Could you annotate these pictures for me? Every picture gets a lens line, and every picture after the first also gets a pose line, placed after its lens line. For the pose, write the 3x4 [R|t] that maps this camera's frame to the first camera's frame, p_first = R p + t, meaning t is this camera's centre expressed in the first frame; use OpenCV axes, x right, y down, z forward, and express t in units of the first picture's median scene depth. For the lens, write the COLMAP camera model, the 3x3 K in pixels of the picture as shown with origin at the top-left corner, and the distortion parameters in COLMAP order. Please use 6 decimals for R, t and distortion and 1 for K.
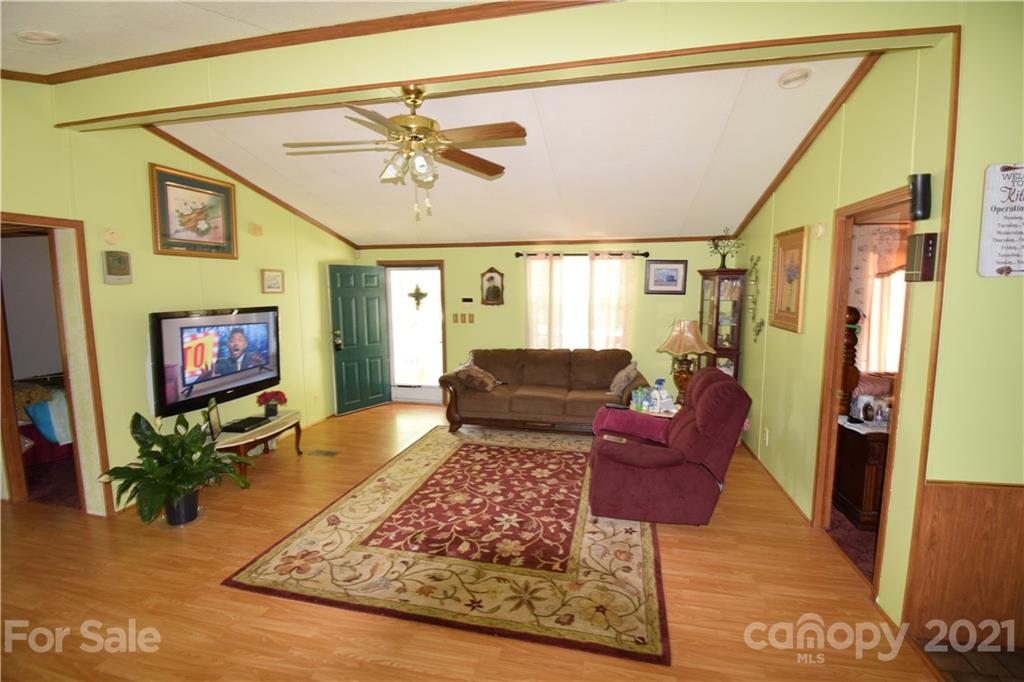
lens RADIAL K [[453.4, 0, 516.2], [0, 453.4, 337.5], [0, 0, 1]] dist [0.022855, -0.027513]
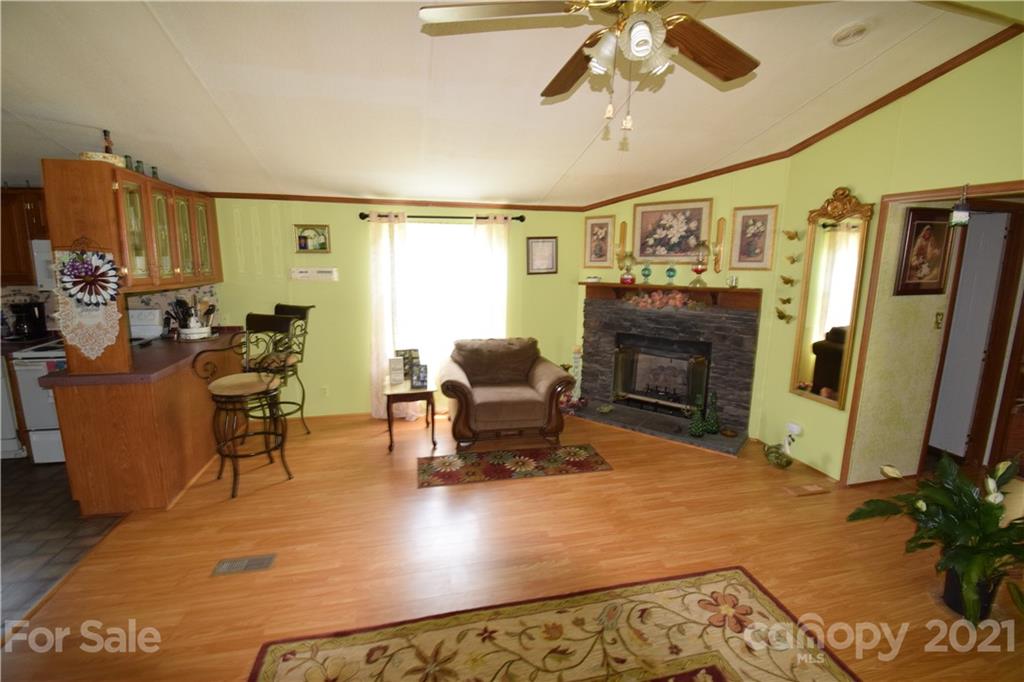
lens RADIAL K [[453.4, 0, 516.2], [0, 453.4, 337.5], [0, 0, 1]] dist [0.022855, -0.027513]
pose [[-0.896971, 0.067924, -0.436839, 0.135591], [-0.059079, 0.960846, 0.270710, -0.127593], [0.438123, 0.268627, -0.857839, 1.115659]]
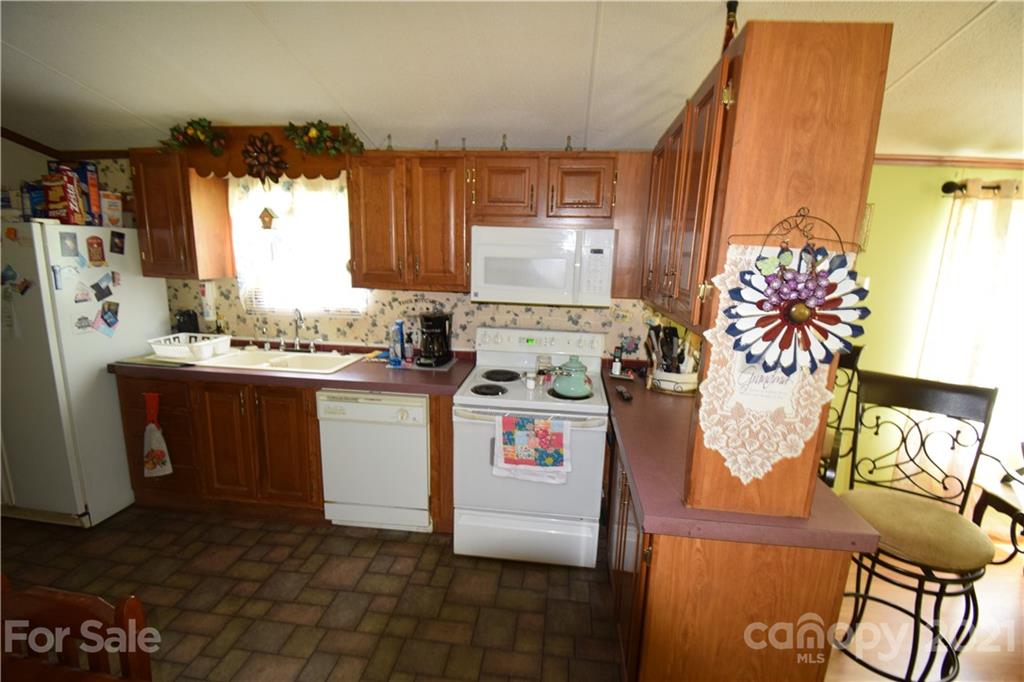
lens RADIAL K [[453.4, 0, 516.2], [0, 453.4, 337.5], [0, 0, 1]] dist [0.022855, -0.027513]
pose [[-0.994449, -0.004656, -0.105117, 0.687867], [-0.035776, 0.954462, 0.296179, -0.043728], [0.098952, 0.298296, -0.949330, 0.400160]]
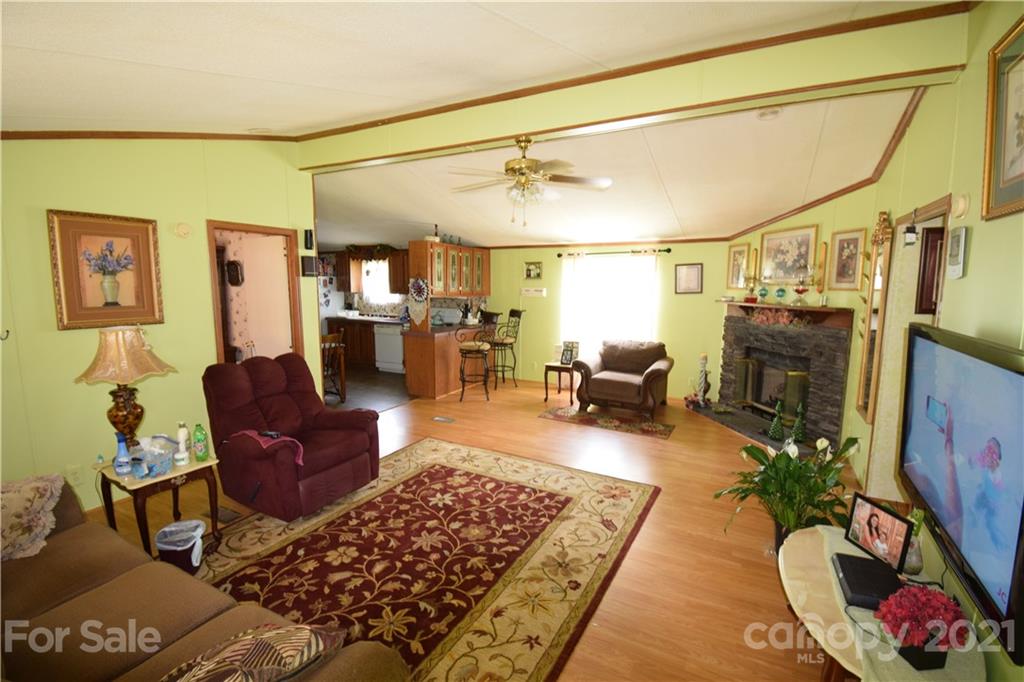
lens RADIAL K [[453.4, 0, 516.2], [0, 453.4, 337.5], [0, 0, 1]] dist [0.022855, -0.027513]
pose [[-0.963182, -0.036593, 0.266349, -0.428716], [0.026116, 0.973274, 0.228157, -0.193788], [-0.267579, 0.226713, -0.936484, 1.757543]]
